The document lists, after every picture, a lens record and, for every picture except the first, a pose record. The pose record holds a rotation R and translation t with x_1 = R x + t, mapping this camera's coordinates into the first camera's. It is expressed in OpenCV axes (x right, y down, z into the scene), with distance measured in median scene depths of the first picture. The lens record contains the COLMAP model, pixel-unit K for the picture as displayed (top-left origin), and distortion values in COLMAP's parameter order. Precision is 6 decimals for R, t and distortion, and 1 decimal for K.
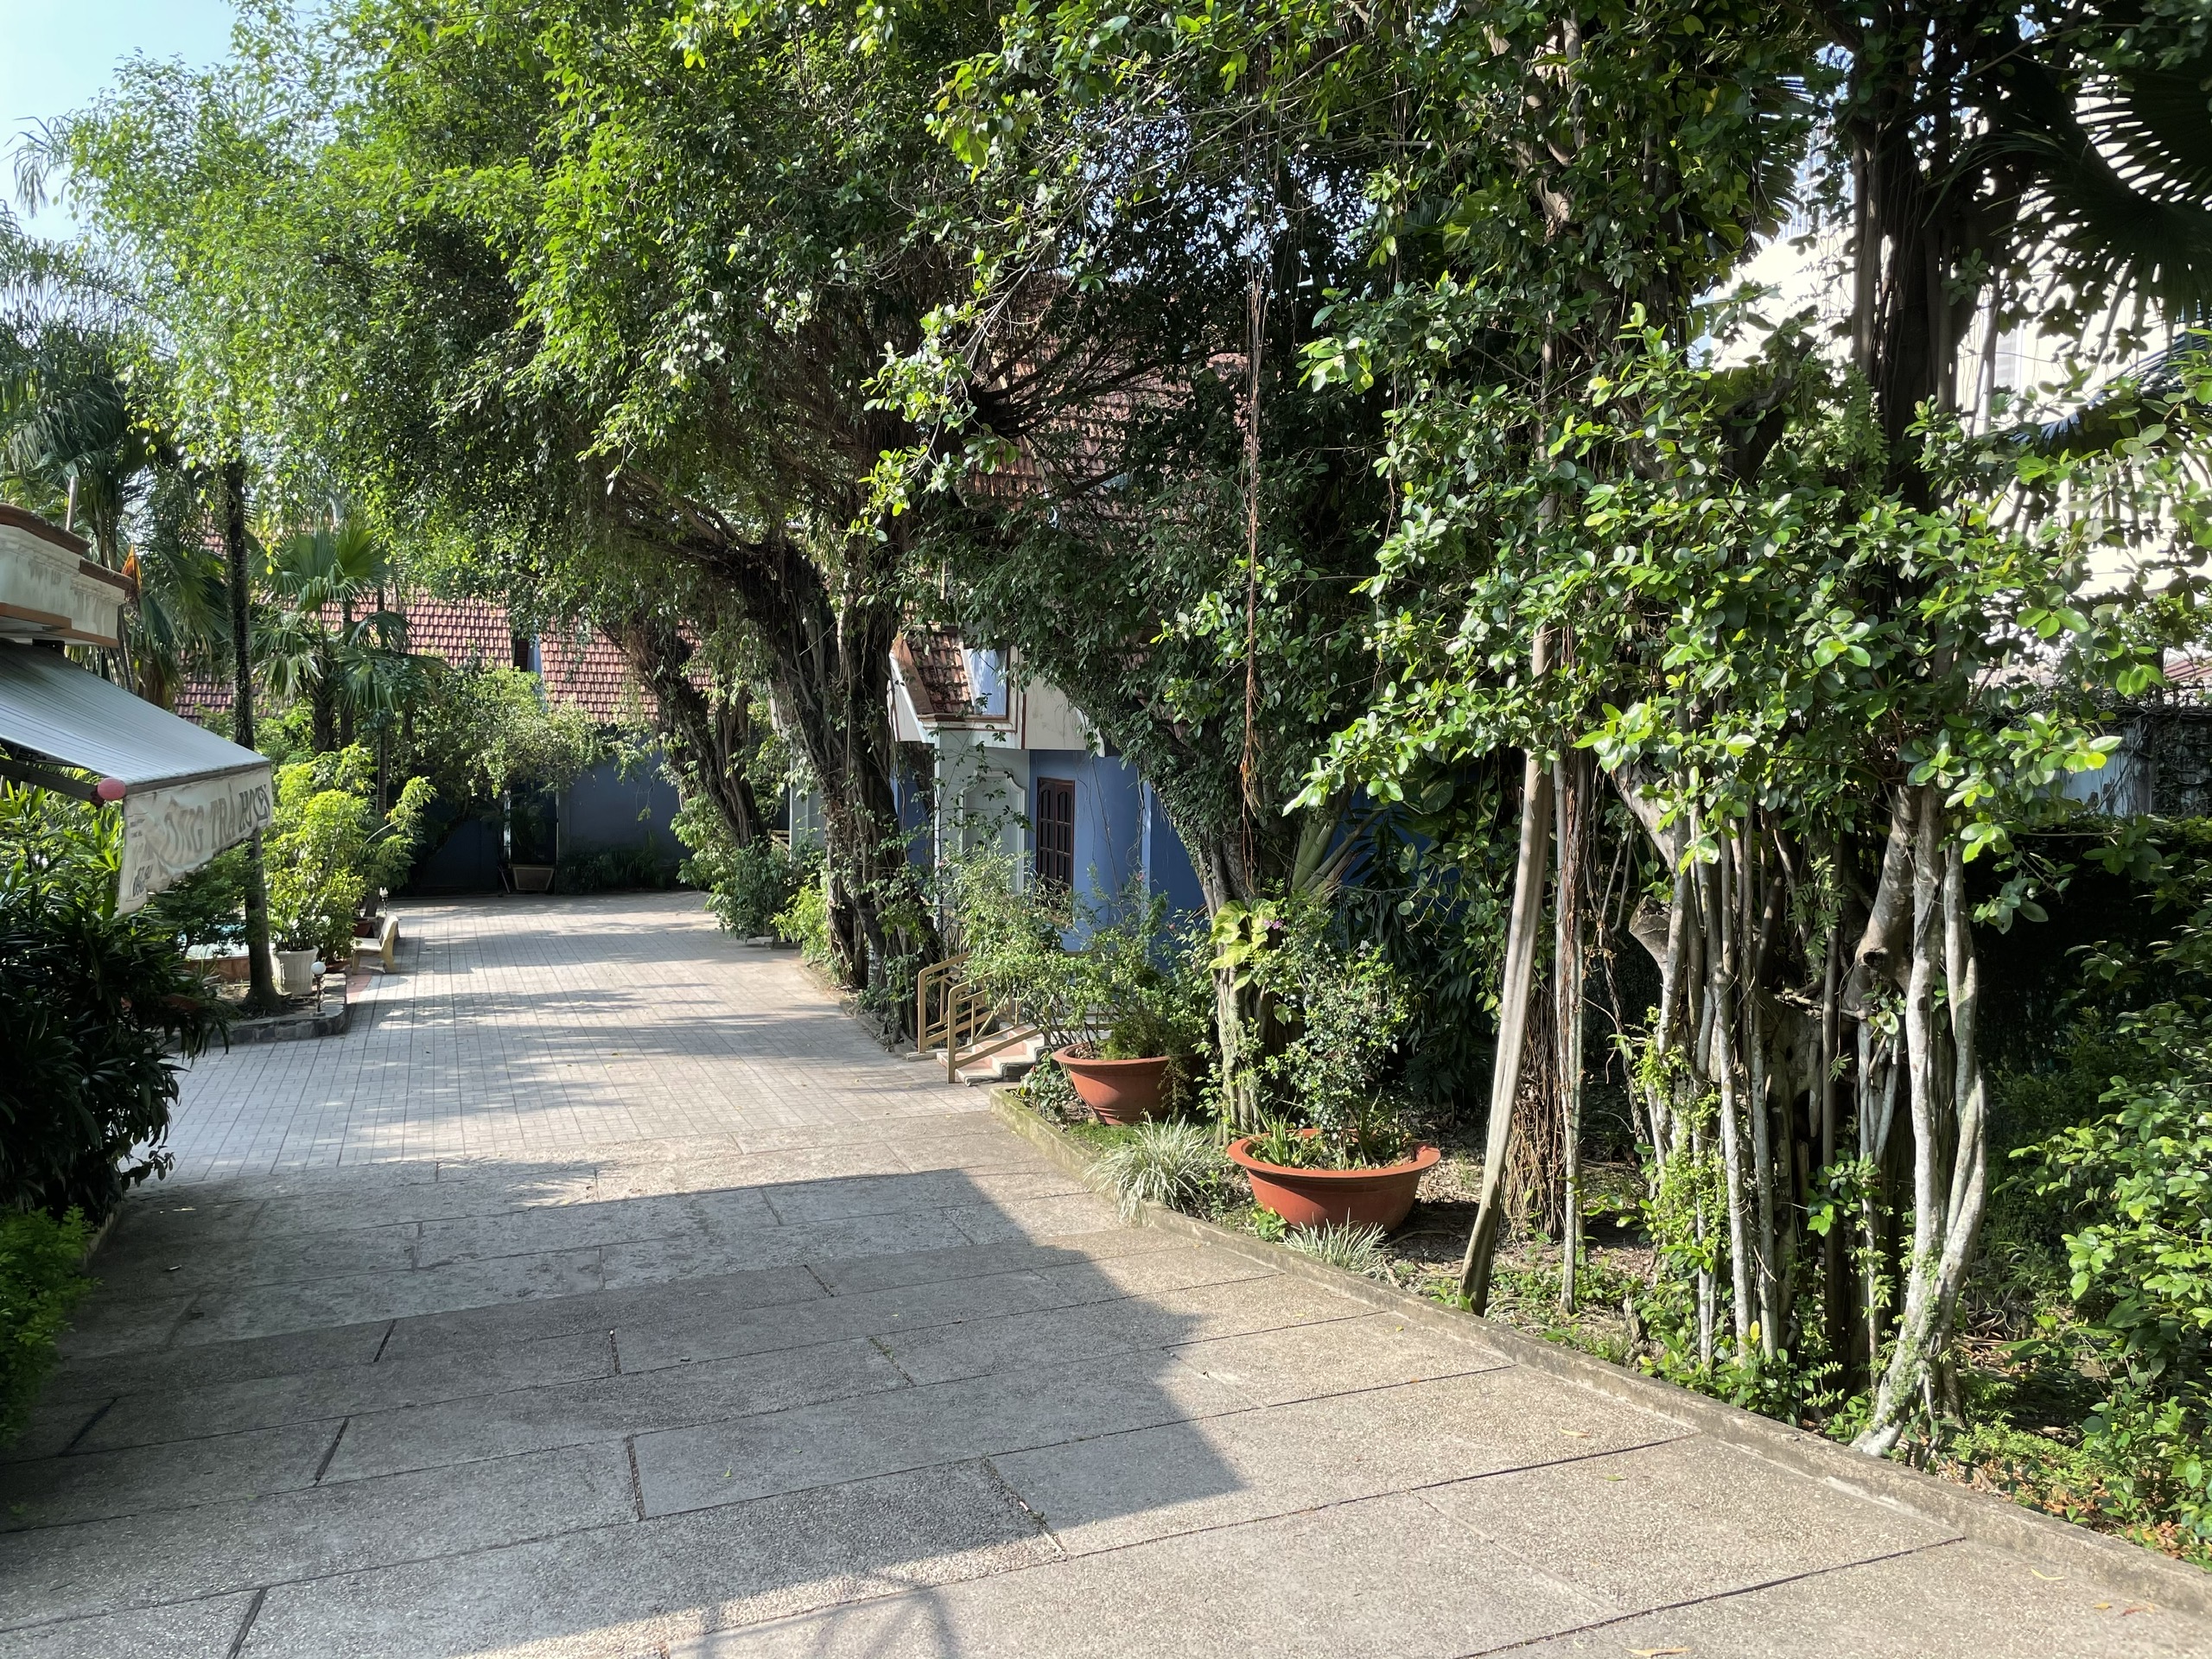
lens RADIAL K [[1678.3, 0, 1106.3], [0, 1678.3, 816.6], [0, 0, 1]] dist [0.094198, -0.127174]
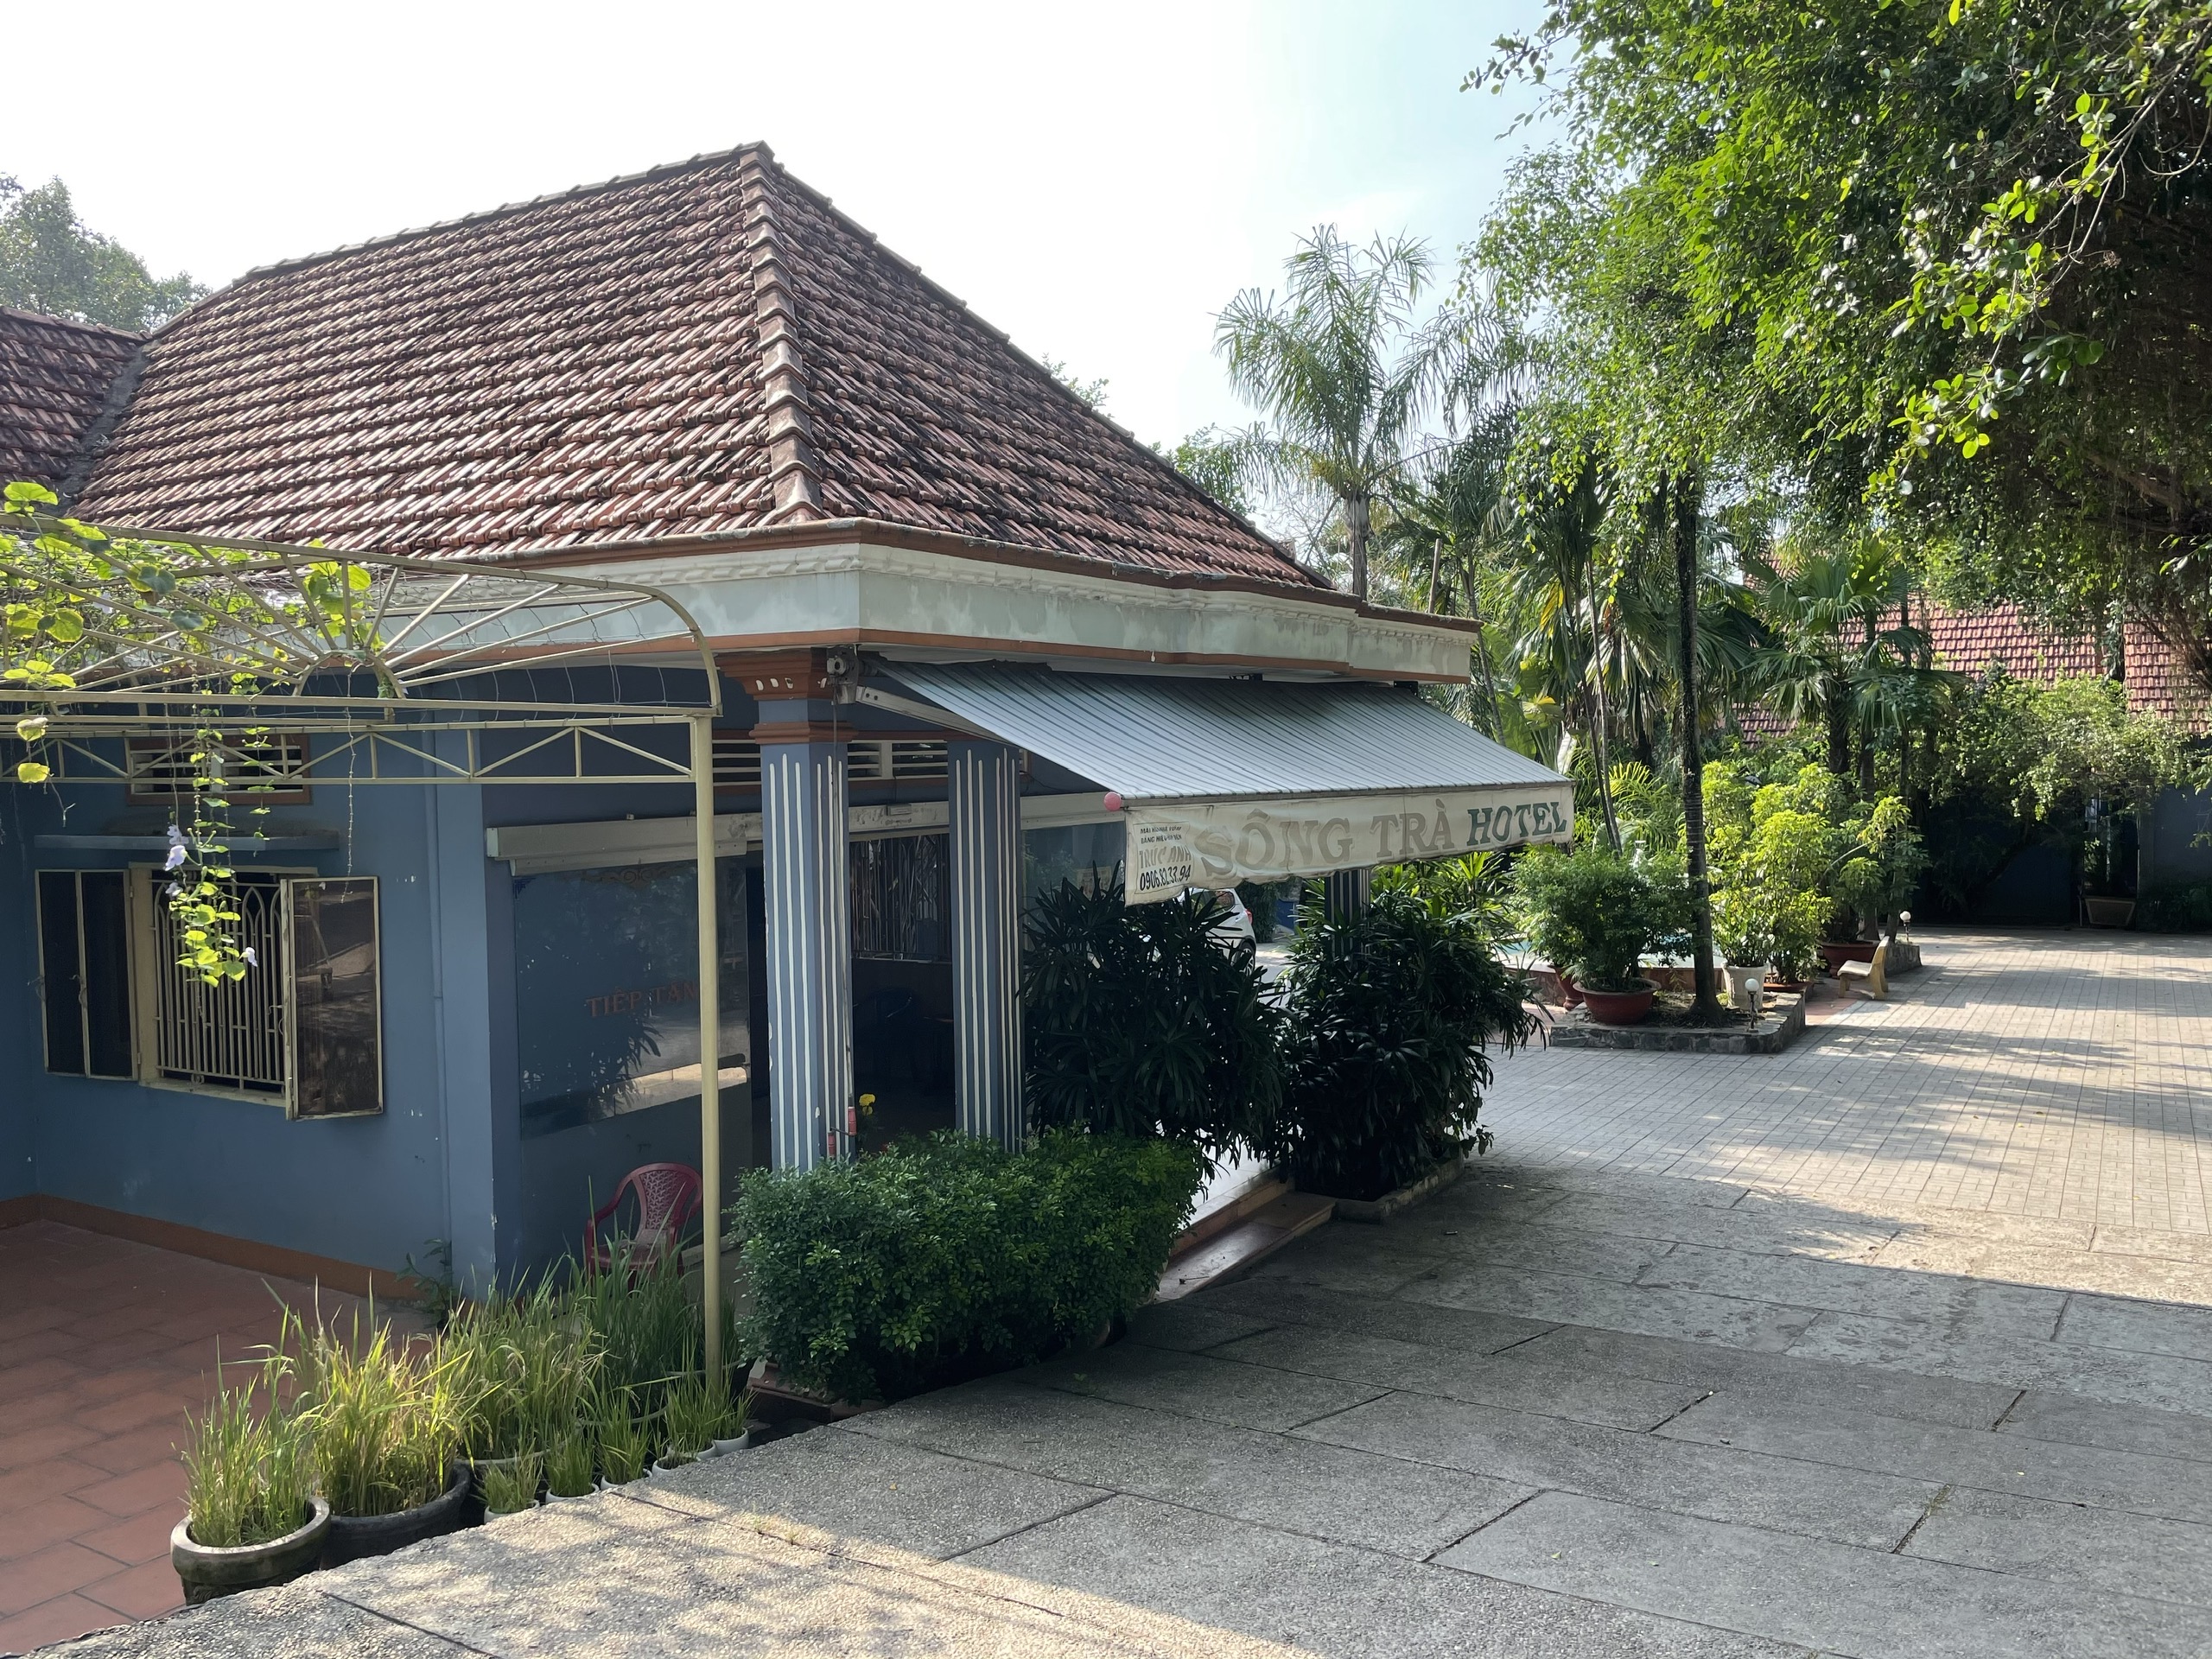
lens RADIAL K [[1678.3, 0, 1106.3], [0, 1678.3, 816.6], [0, 0, 1]] dist [0.094198, -0.127174]
pose [[0.605080, 0.006562, -0.796138, 0.111852], [-0.017487, 0.999834, -0.005050, 0.000246], [0.795973, 0.016978, 0.605094, 0.079297]]
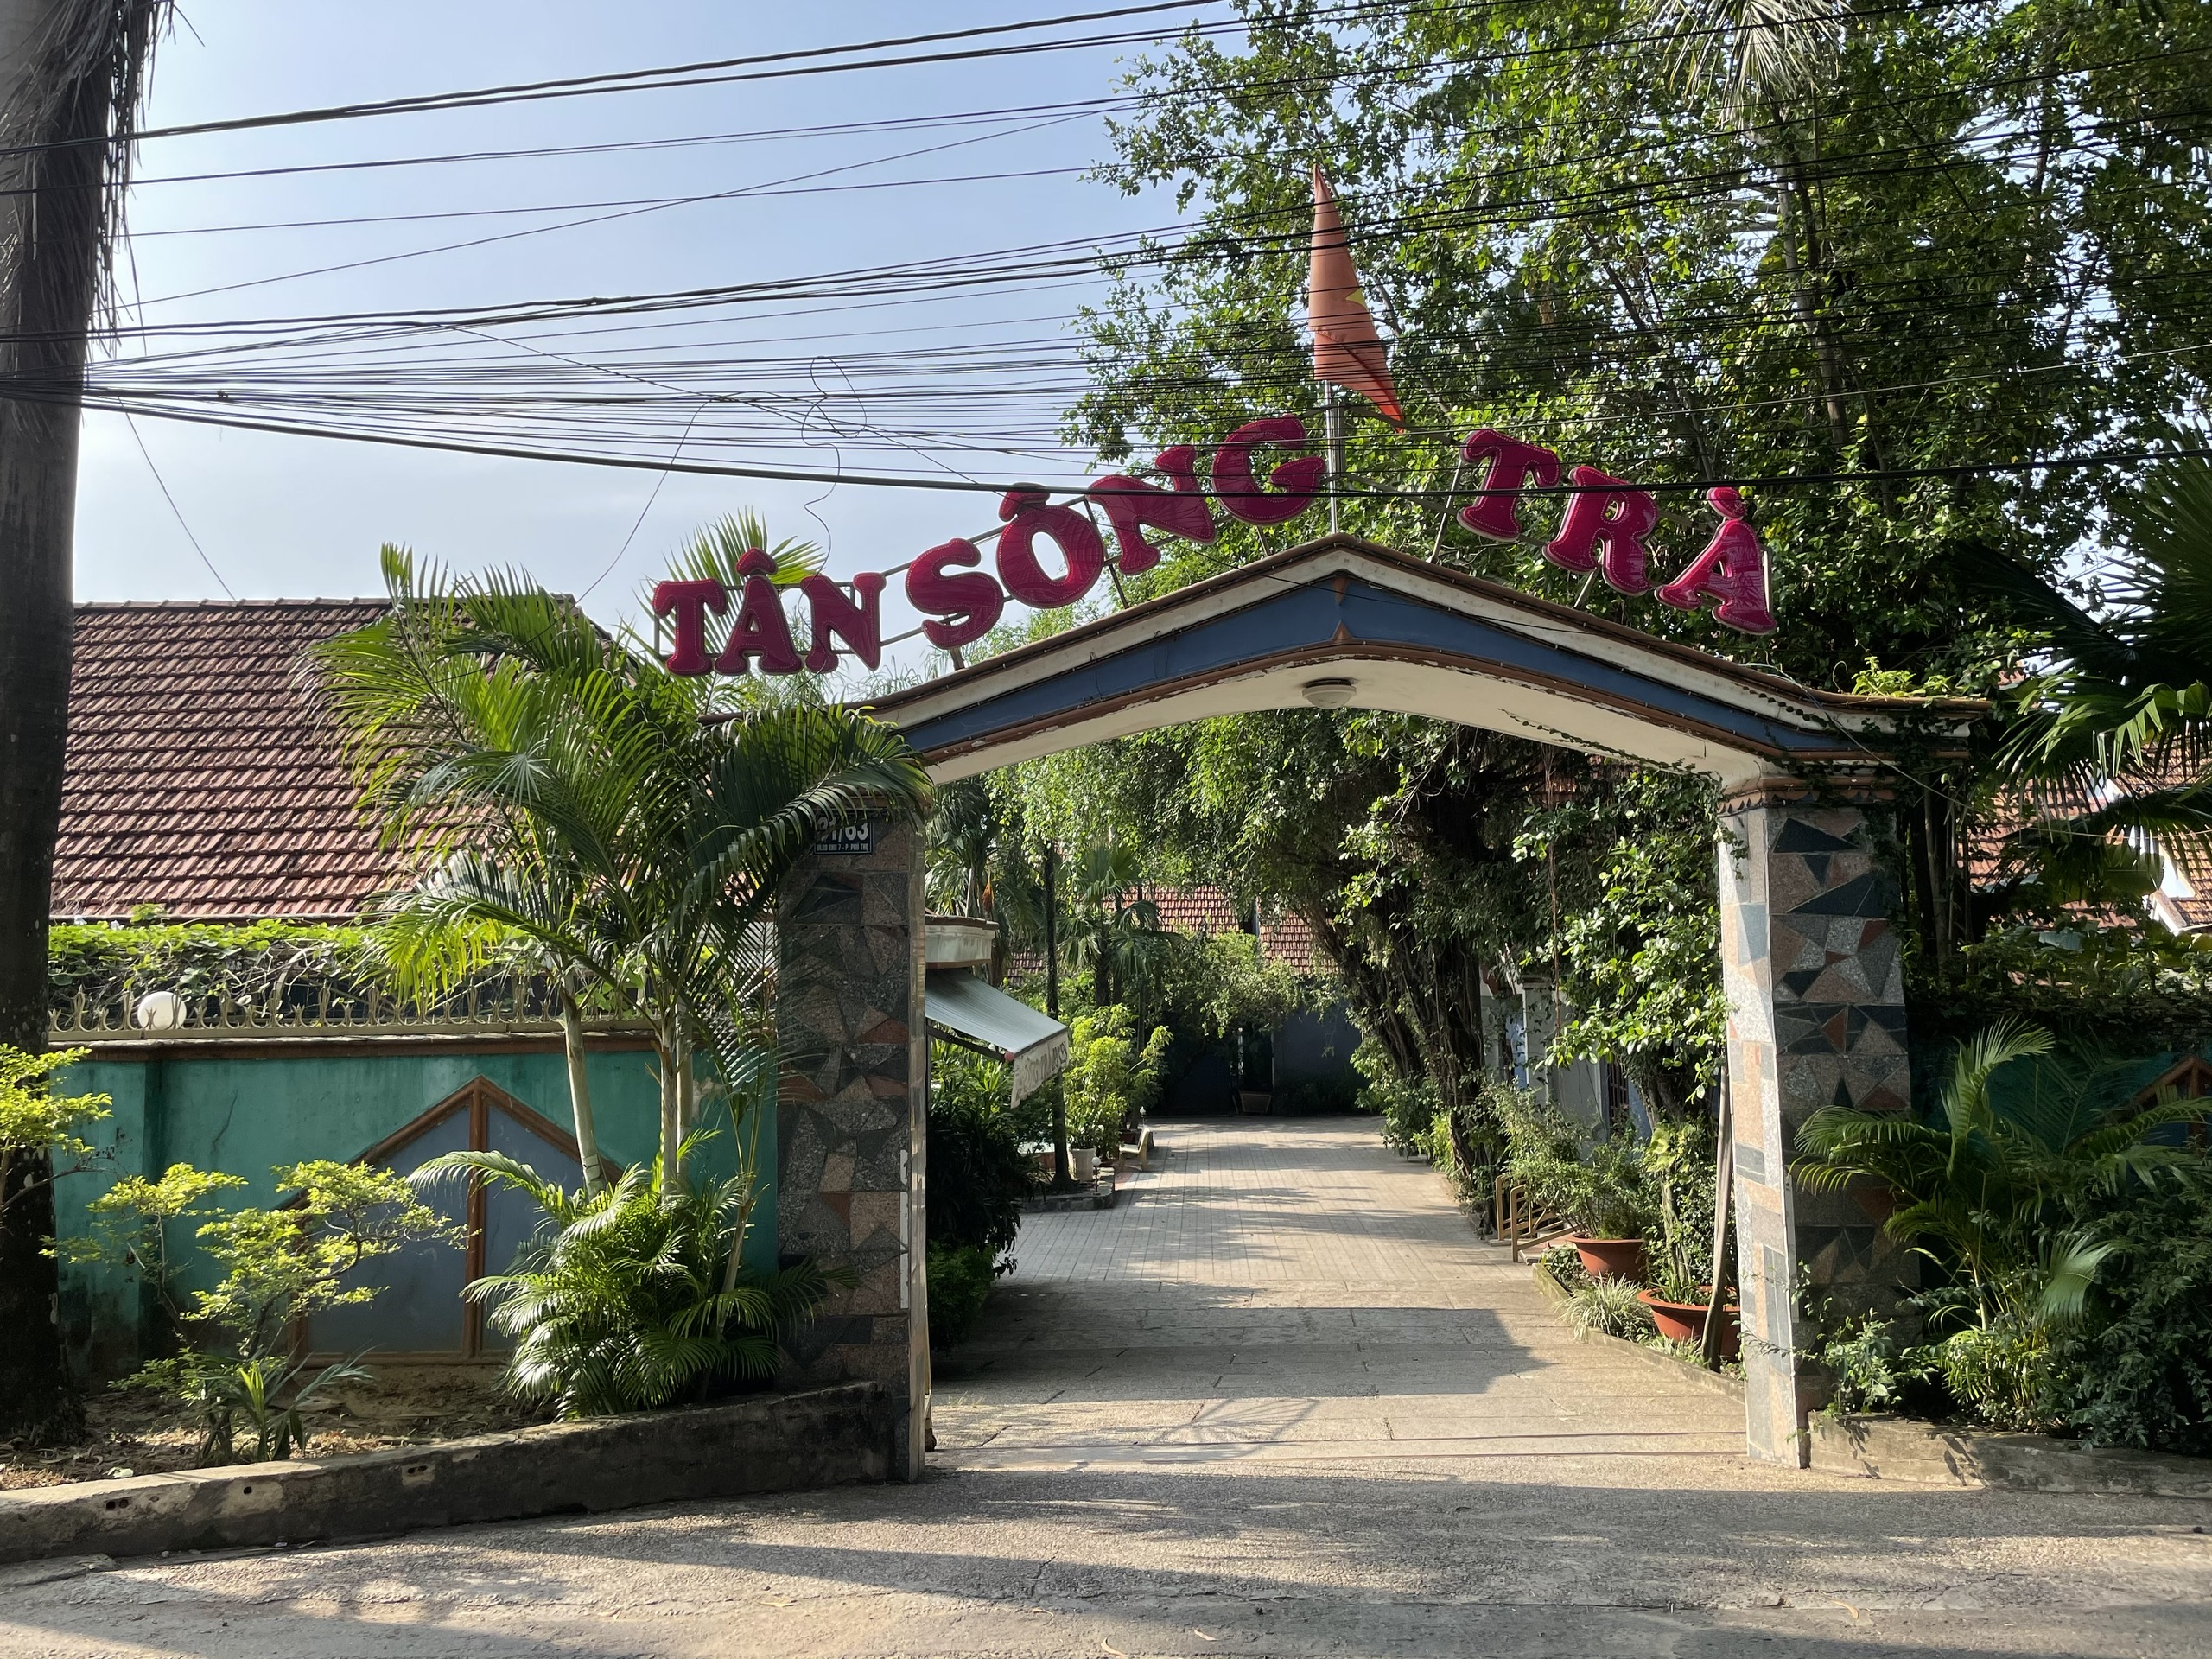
lens RADIAL K [[1678.3, 0, 1106.3], [0, 1678.3, 816.6], [0, 0, 1]] dist [0.094198, -0.127174]
pose [[0.907714, -0.057083, -0.415688, 0.166821], [0.000543, 0.990862, -0.134881, -0.009270], [0.419589, 0.122208, 0.899450, -0.341076]]
